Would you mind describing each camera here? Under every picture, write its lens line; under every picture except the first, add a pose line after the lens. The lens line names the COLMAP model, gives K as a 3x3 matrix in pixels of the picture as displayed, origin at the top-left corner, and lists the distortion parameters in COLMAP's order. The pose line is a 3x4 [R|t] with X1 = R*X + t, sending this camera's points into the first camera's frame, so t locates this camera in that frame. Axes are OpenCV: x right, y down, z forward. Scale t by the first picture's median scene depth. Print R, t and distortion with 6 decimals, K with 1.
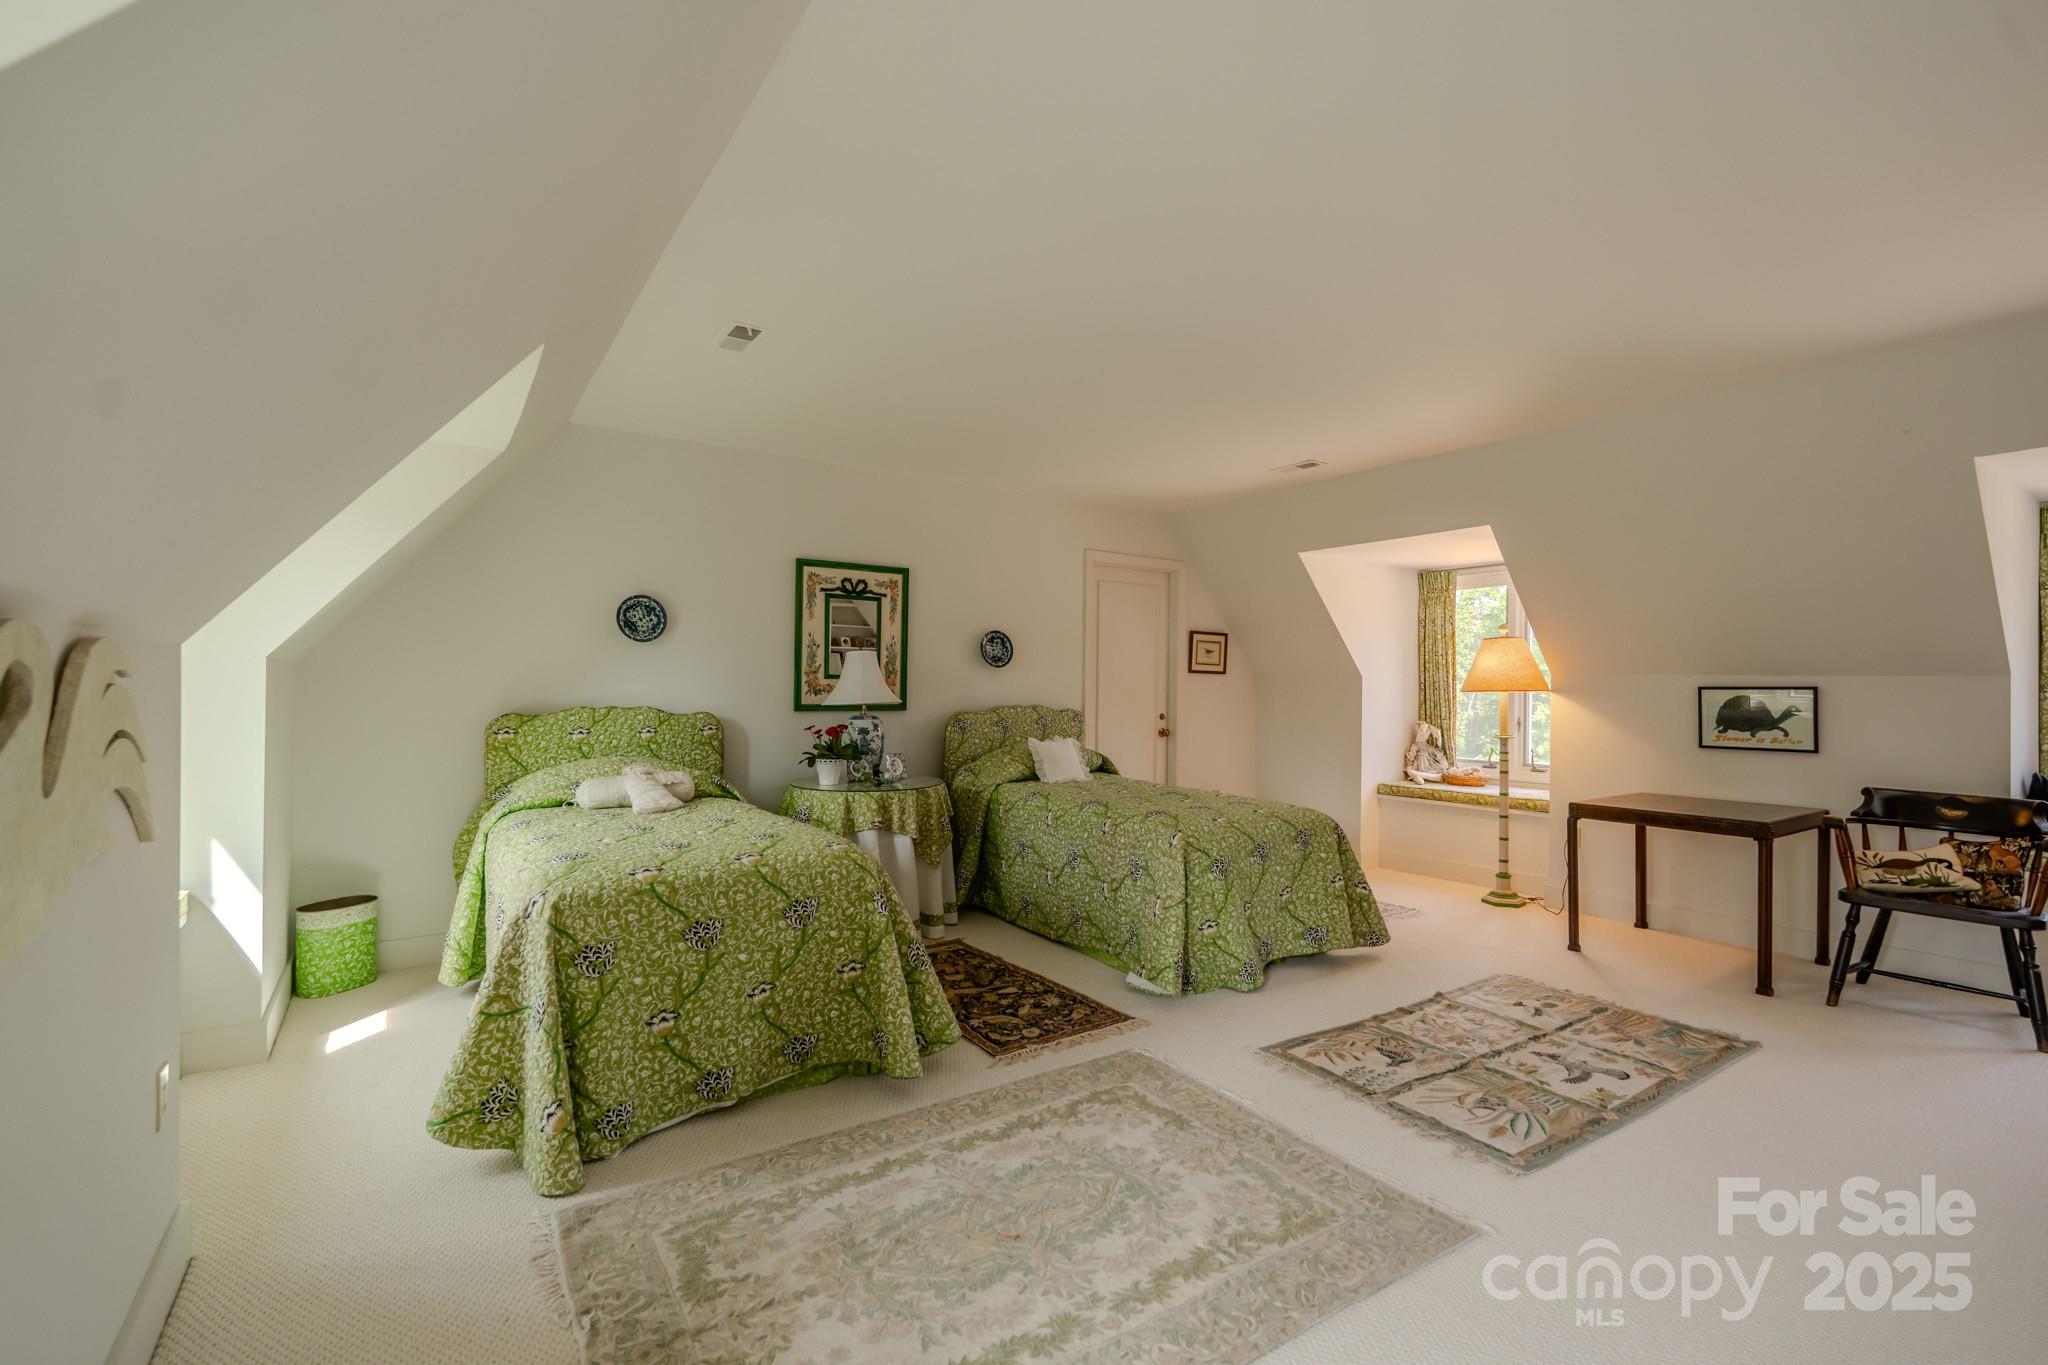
lens RADIAL K [[933.3, 0, 1008.2], [0, 933.3, 687.7], [0, 0, 1]] dist [-0.002222, 0.000314]
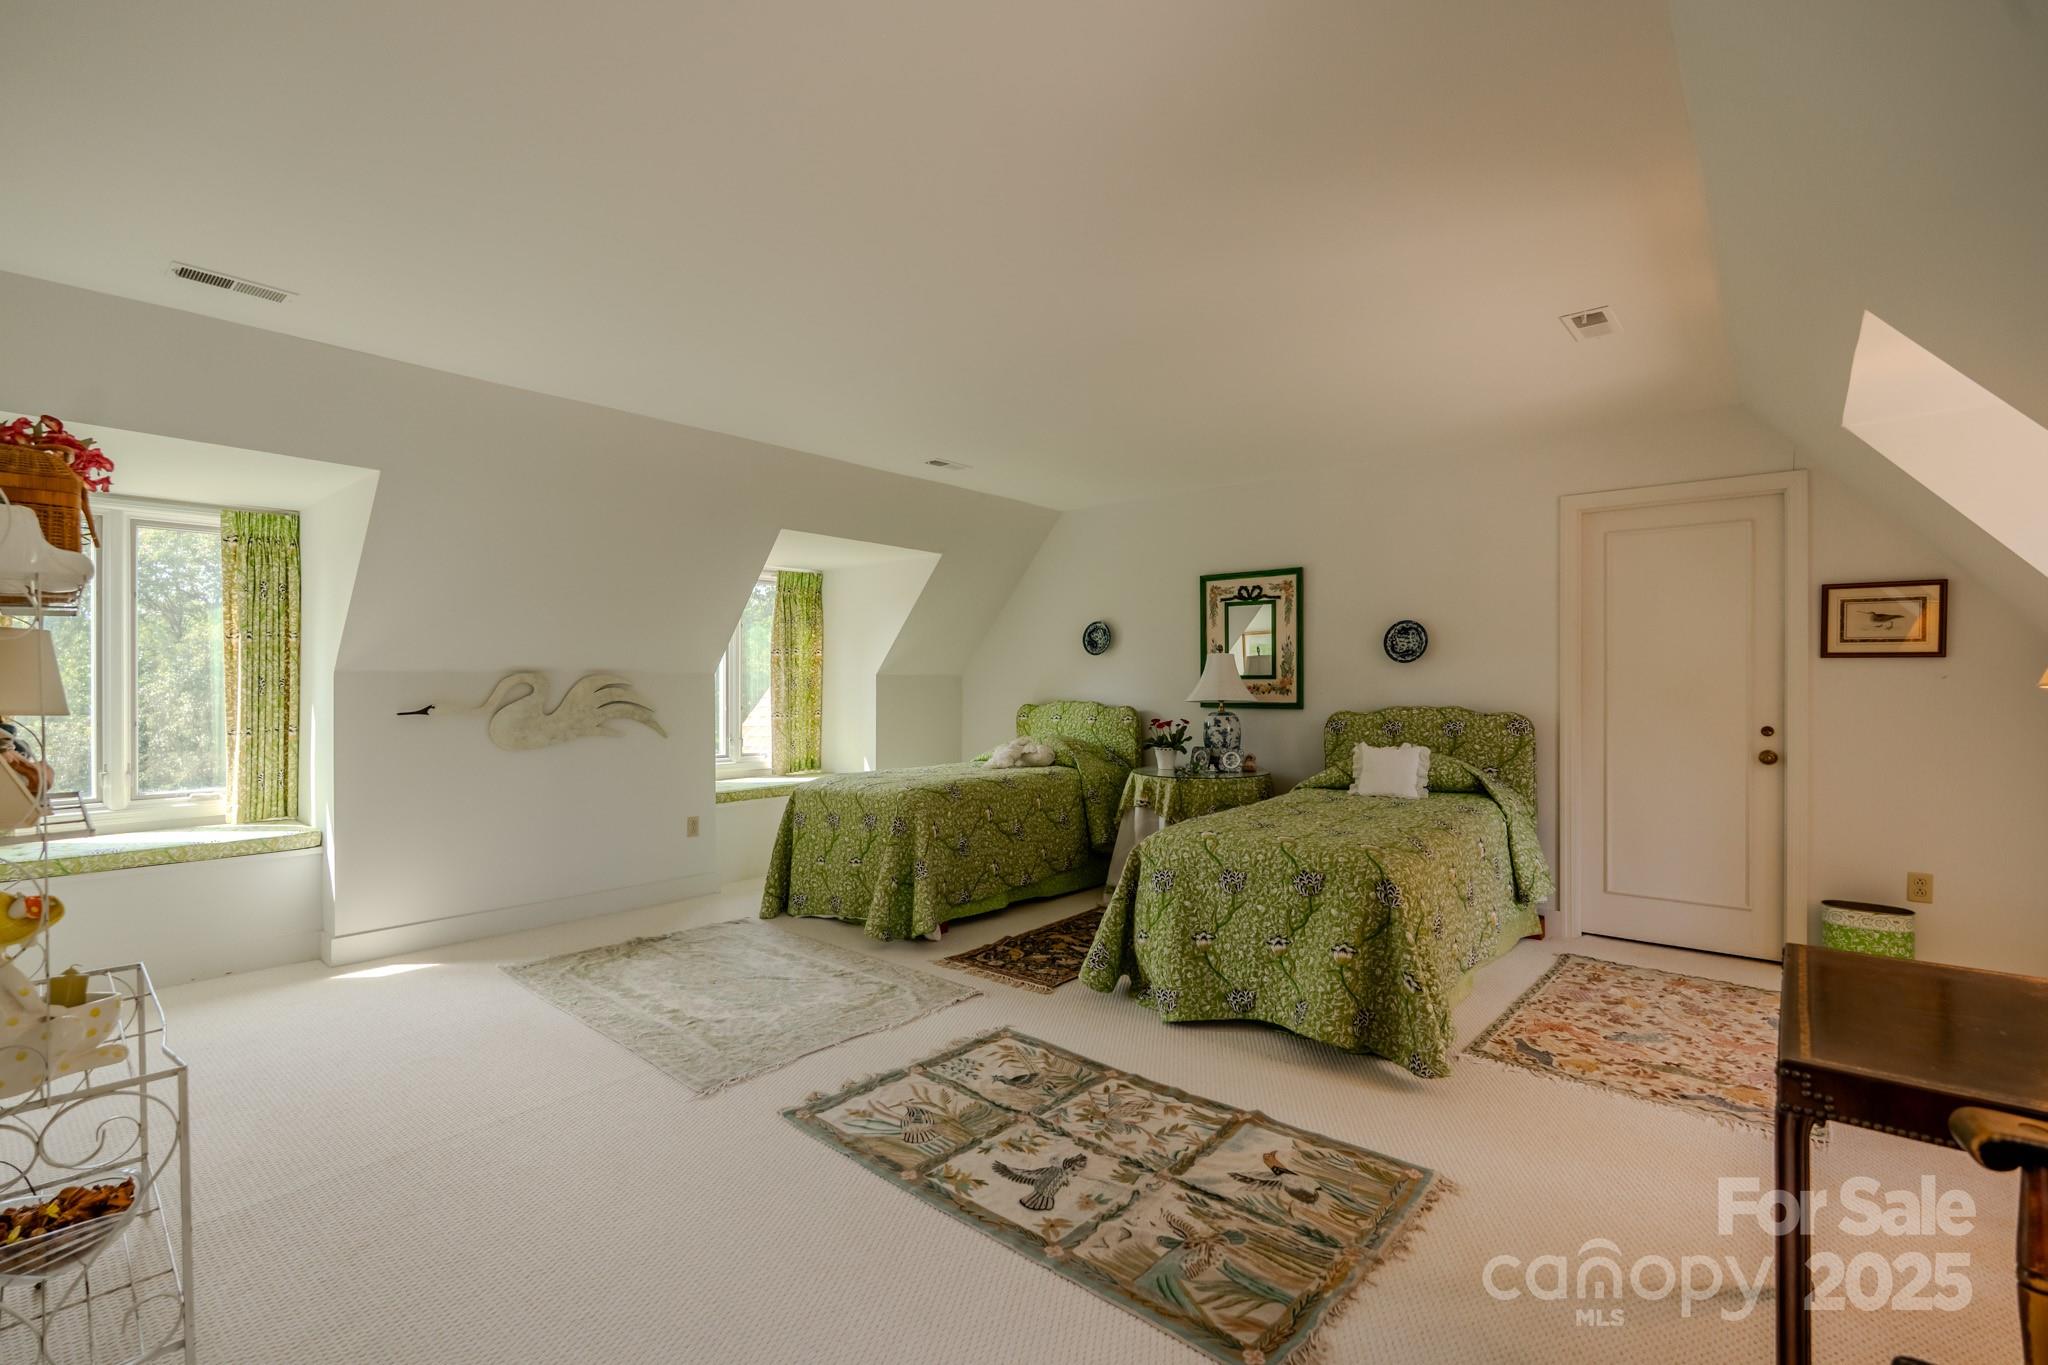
lens RADIAL K [[933.3, 0, 1008.2], [0, 933.3, 687.7], [0, 0, 1]] dist [-0.002222, 0.000314]
pose [[0.227666, -0.004668, -0.973728, 1.115929], [0.002950, 0.999987, -0.004105, 0.006203], [0.973735, -0.001938, 0.227677, 0.656973]]
